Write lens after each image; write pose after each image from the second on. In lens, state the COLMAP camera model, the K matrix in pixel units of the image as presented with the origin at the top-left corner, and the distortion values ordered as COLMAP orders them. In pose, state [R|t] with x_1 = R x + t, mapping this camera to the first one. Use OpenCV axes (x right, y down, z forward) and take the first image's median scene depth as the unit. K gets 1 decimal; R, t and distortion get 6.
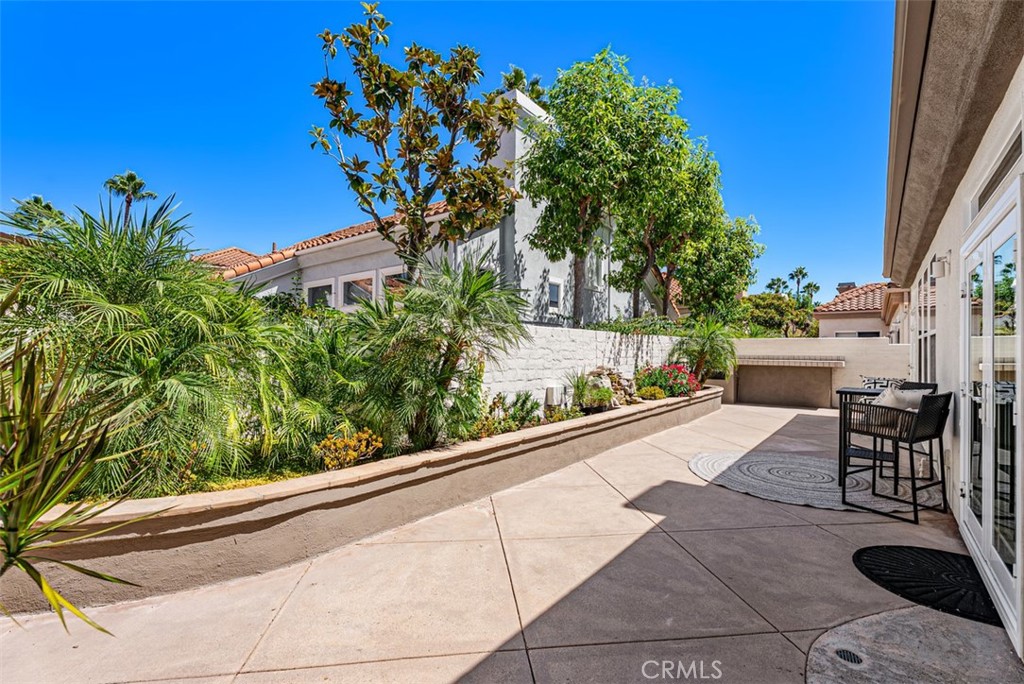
lens RADIAL K [[459.9, 0, 512.5], [0, 459.9, 343.9], [0, 0, 1]] dist [0.004120, -0.001092]
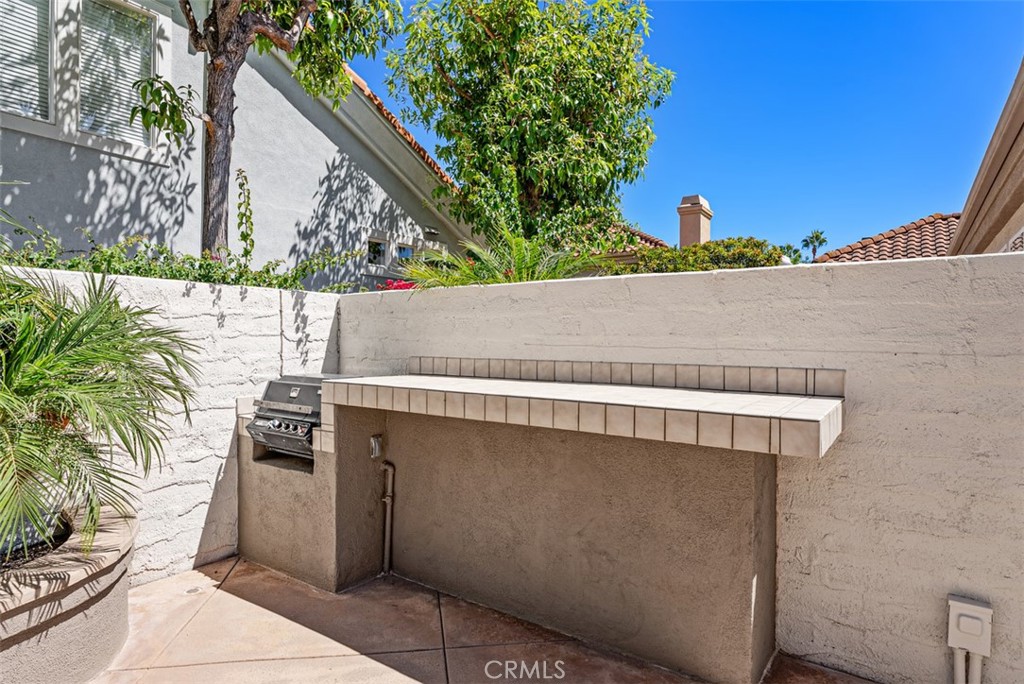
lens RADIAL K [[589.7, 0, 509.3], [0, 589.7, 342.7], [0, 0, 1]] dist [-0.030492, -0.000928]
pose [[0.997799, 0.001539, 0.066287, 0.072555], [-0.002410, 0.999912, 0.013058, 0.001770], [-0.066261, -0.013189, 0.997715, 0.098545]]
